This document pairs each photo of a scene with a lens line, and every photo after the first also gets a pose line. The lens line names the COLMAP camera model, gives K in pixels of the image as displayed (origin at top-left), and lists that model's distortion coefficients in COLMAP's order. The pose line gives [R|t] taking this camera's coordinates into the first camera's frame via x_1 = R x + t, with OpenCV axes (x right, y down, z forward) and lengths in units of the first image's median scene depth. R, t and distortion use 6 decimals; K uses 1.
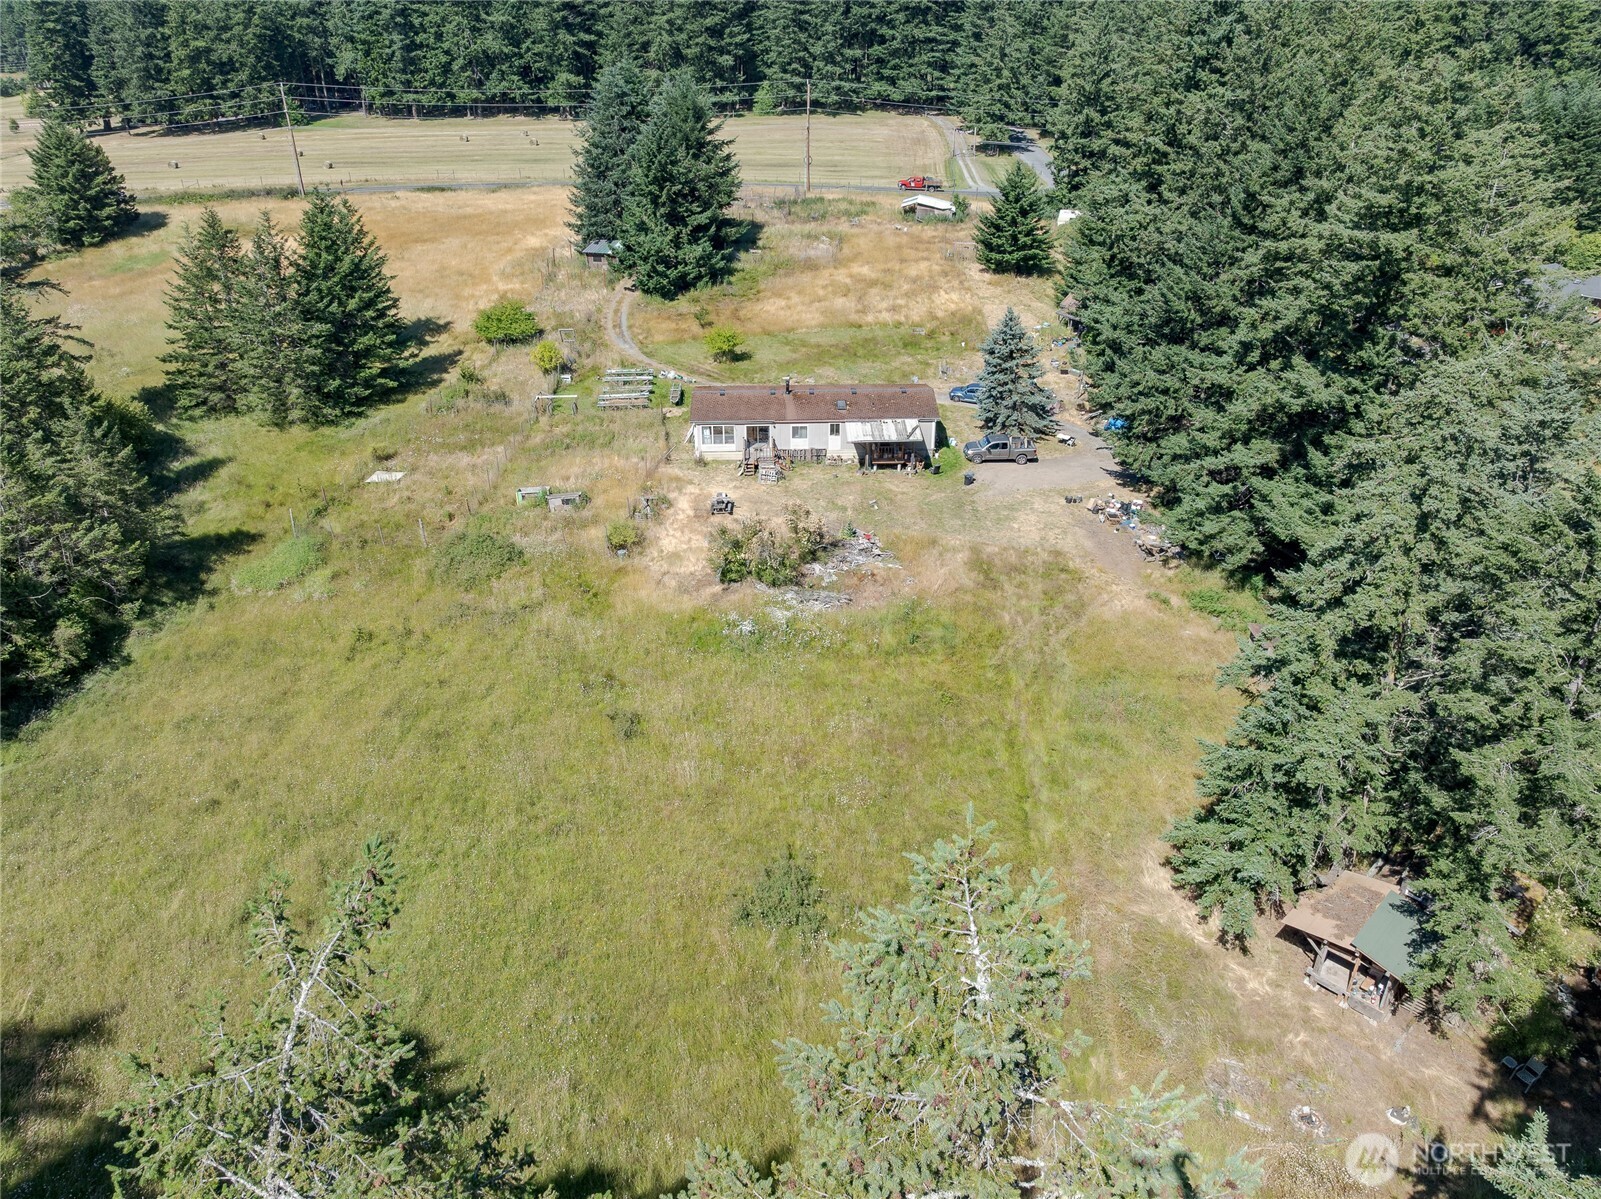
lens RADIAL K [[1158.6, 0, 799.0], [0, 1158.6, 607.0], [0, 0, 1]] dist [-0.041253, -0.001008]
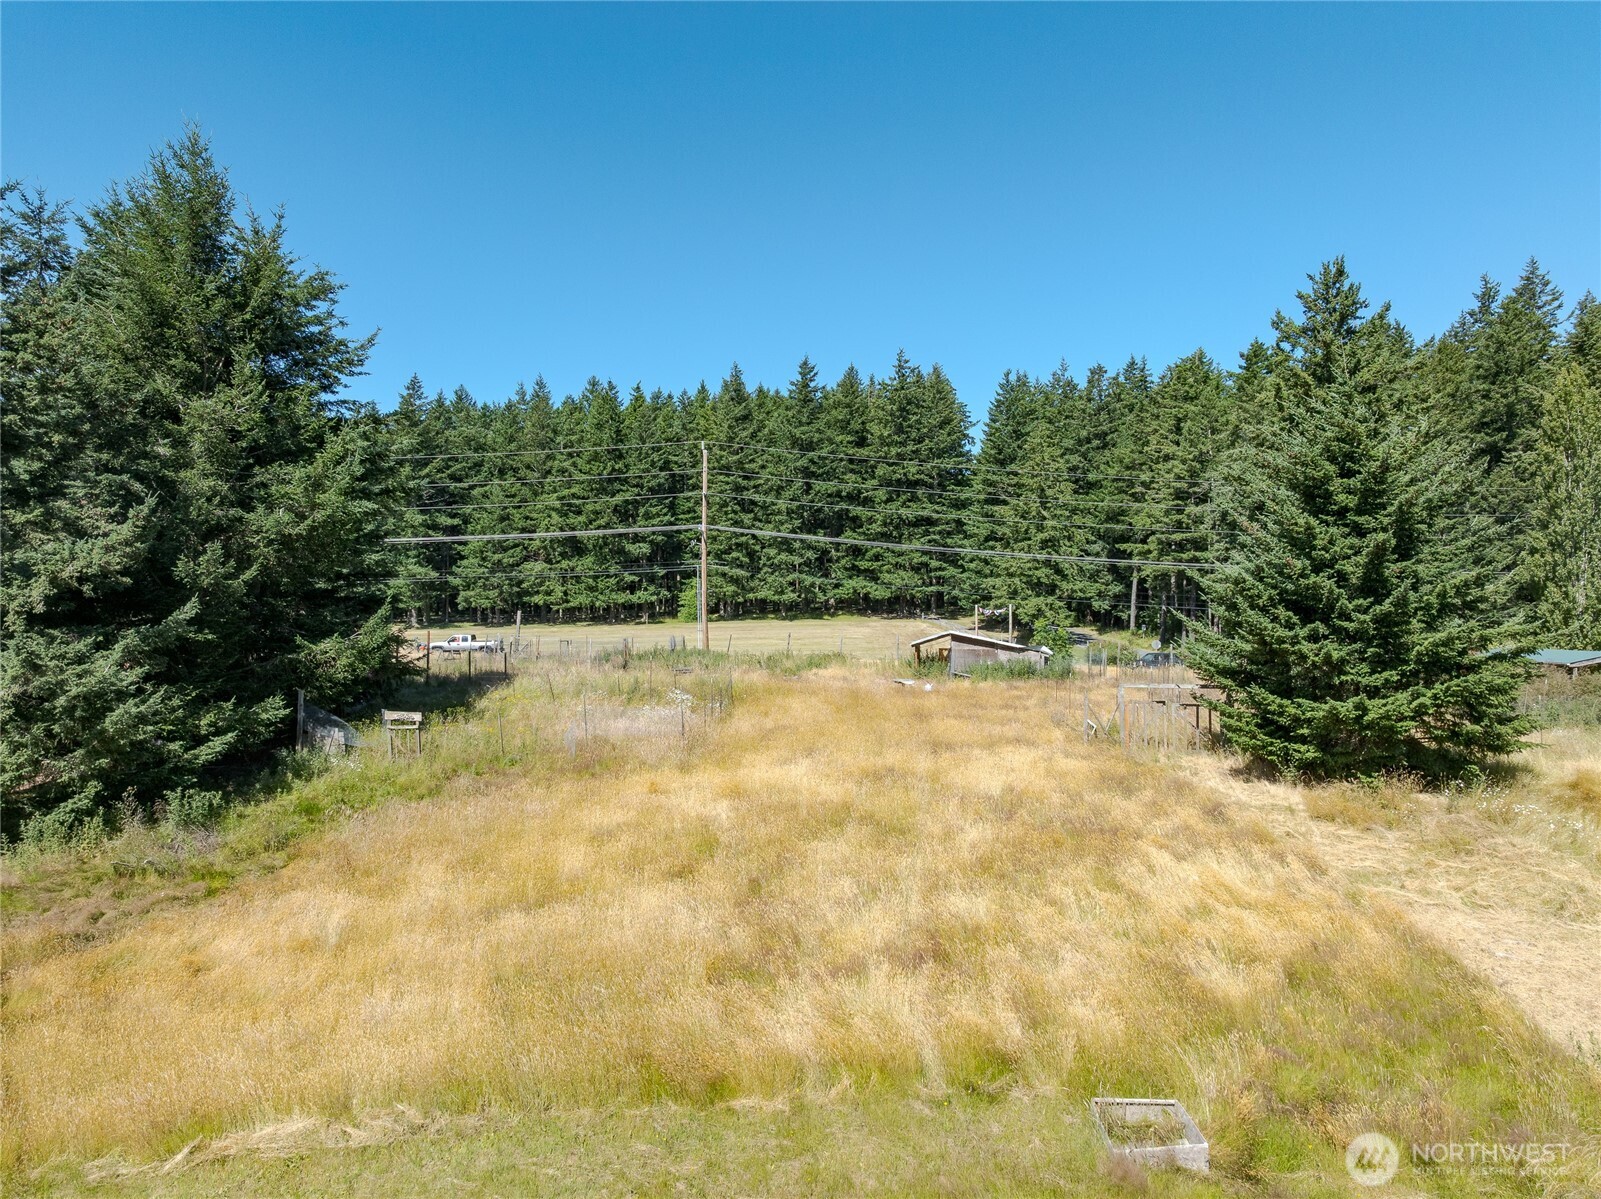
lens RADIAL K [[1158.6, 0, 799.0], [0, 1158.6, 607.0], [0, 0, 1]] dist [-0.041253, -0.001008]
pose [[0.999919, -0.006159, 0.011118, 0.027722], [0.010683, 0.881179, -0.472662, -0.102954], [-0.006885, 0.472743, 0.881173, 0.382279]]
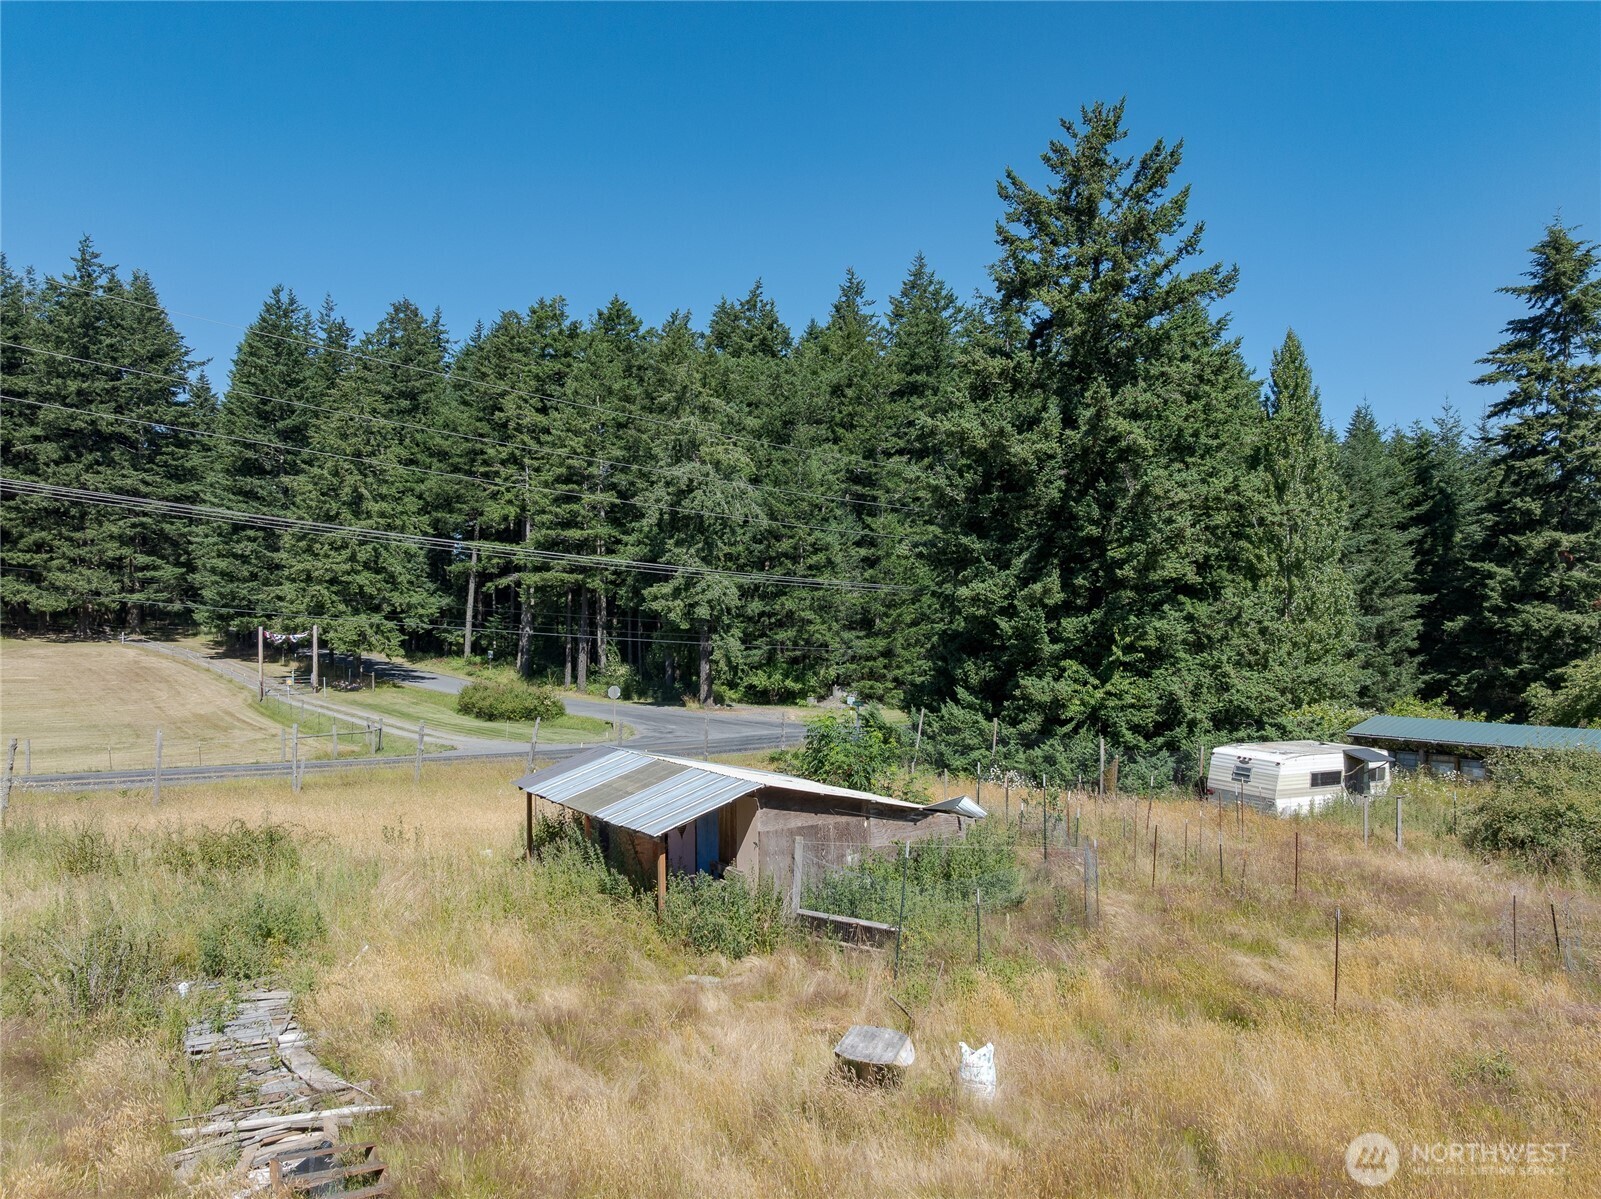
lens RADIAL K [[1116.2, 0, 805.9], [0, 1116.2, 605.5], [0, 0, 1]] dist [-0.087916, 0.047392]
pose [[0.729295, 0.000007, 0.684200, 0.011551], [0.323625, 0.881060, -0.344964, -0.201410], [-0.602824, 0.473004, 0.642550, 0.551313]]
